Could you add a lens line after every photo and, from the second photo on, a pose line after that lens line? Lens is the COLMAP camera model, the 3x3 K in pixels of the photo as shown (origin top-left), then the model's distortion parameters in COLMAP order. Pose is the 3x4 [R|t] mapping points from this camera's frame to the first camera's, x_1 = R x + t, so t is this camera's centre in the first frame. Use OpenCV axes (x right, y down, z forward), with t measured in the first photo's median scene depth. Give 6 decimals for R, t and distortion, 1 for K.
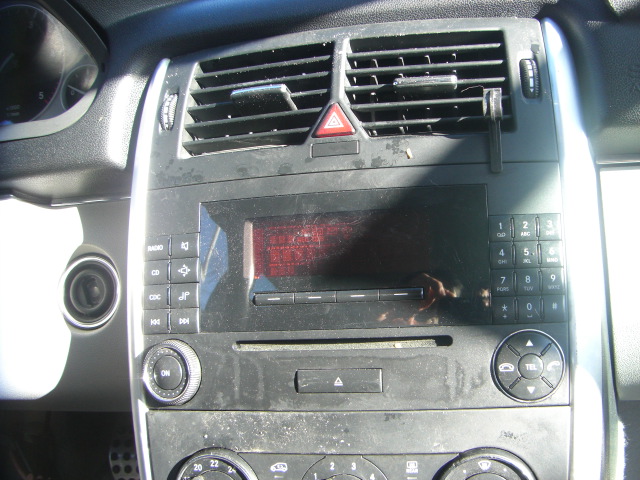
lens RADIAL K [[717.8, 0, 391.4], [0, 717.8, 238.8], [0, 0, 1]] dist [-0.190130, 0.150563]
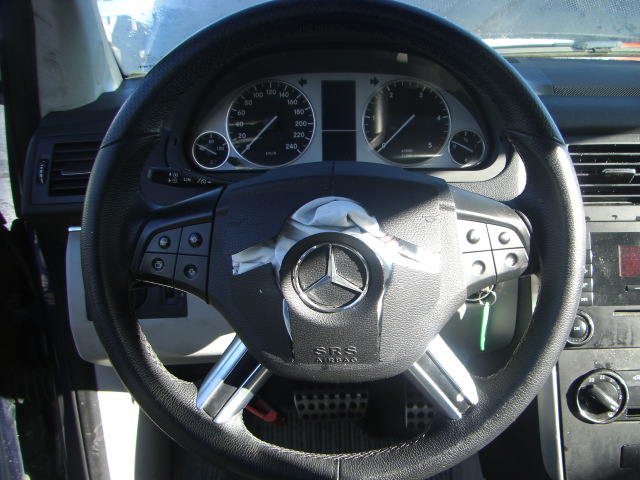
lens RADIAL K [[717.8, 0, 391.4], [0, 717.8, 238.8], [0, 0, 1]] dist [-0.190130, 0.150563]
pose [[0.972714, 0.036977, 0.229042, -1.213362], [-0.049071, 0.997673, 0.047331, -0.099416], [-0.226759, -0.057279, 0.972265, -0.635575]]
